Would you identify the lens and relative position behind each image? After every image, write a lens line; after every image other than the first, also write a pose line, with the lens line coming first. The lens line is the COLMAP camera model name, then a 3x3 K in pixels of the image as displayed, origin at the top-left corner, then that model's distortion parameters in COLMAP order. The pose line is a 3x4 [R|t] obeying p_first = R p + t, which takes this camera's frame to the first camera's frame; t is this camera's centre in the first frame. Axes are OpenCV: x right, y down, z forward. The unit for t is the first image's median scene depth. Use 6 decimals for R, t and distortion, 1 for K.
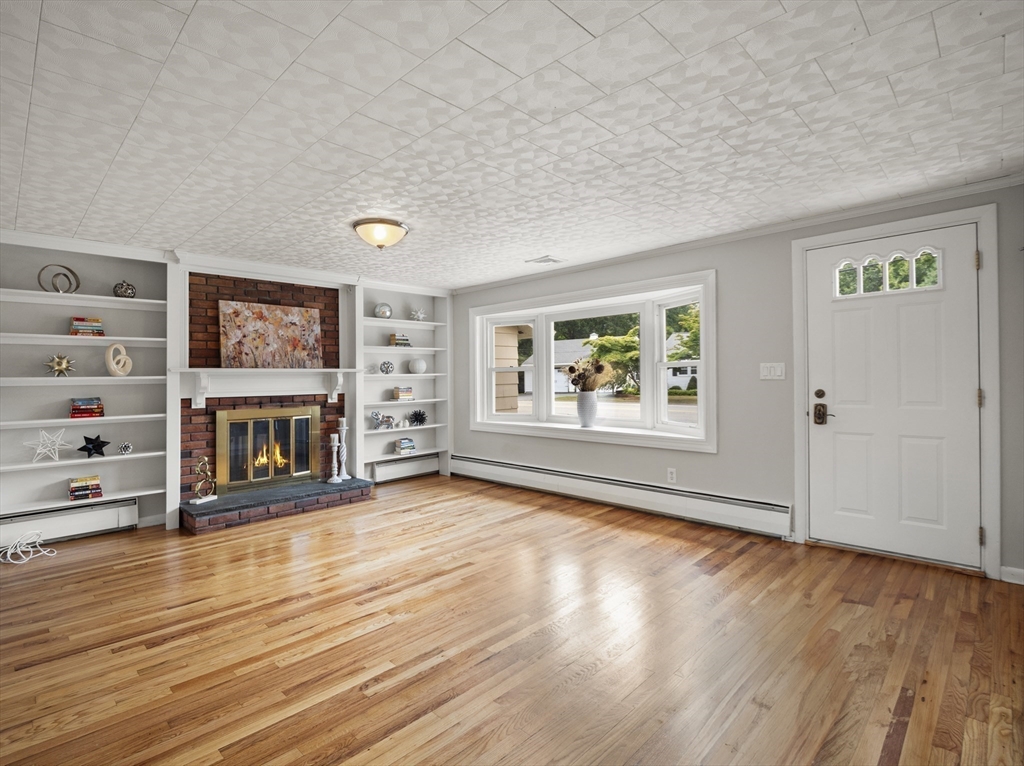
lens RADIAL K [[510.4, 0, 507.4], [0, 510.4, 369.8], [0, 0, 1]] dist [-0.008116, -0.001465]
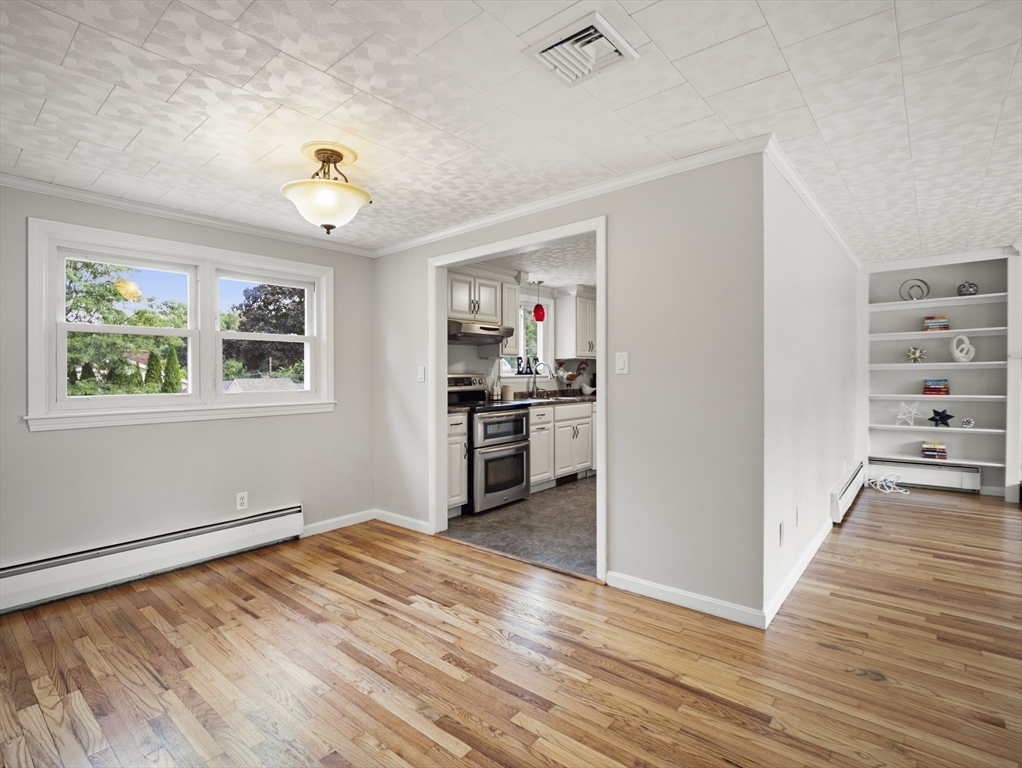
lens RADIAL K [[506.2, 0, 506.1], [0, 506.2, 380.7], [0, 0, 1]] dist [0.000935, -0.009112]
pose [[0.077539, 0.029981, -0.996538, 0.320549], [0.027022, 0.999117, 0.032161, -0.010489], [0.996623, -0.029422, 0.076661, -0.155450]]
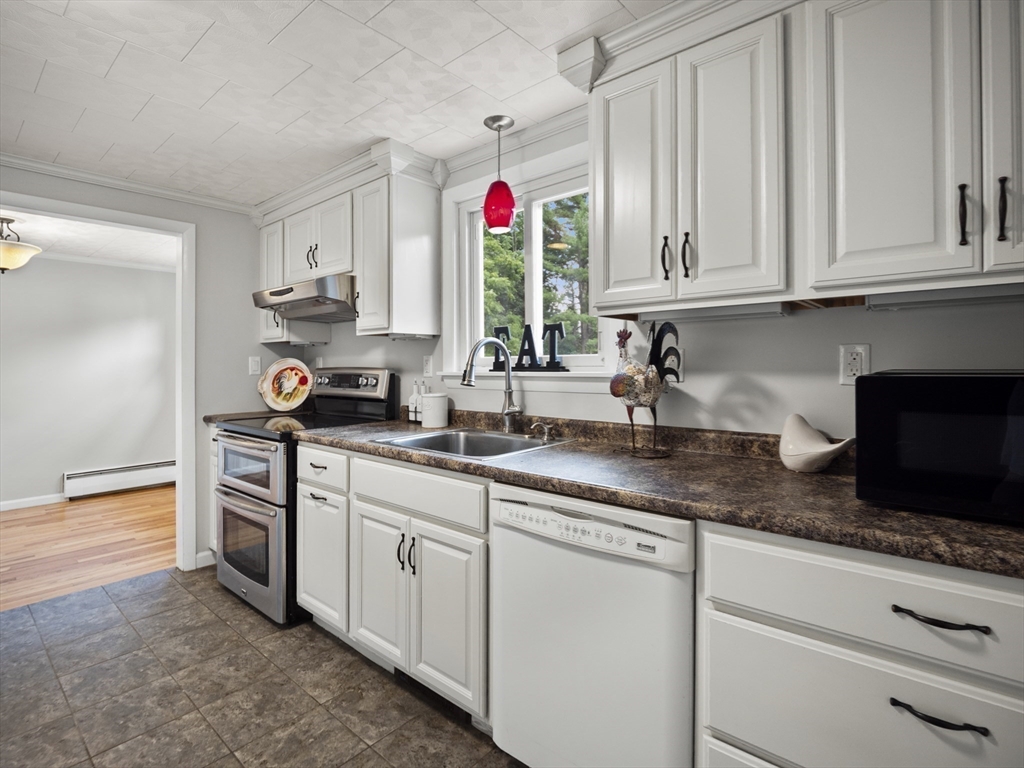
lens RADIAL K [[516.5, 0, 501.1], [0, 516.5, 363.7], [0, 0, 1]] dist [-0.008112, -0.000773]
pose [[-0.998309, 0.026259, -0.051855, -1.067382], [0.027075, 0.999519, -0.015103, 0.020621], [0.051434, -0.016481, -0.998540, 0.575578]]
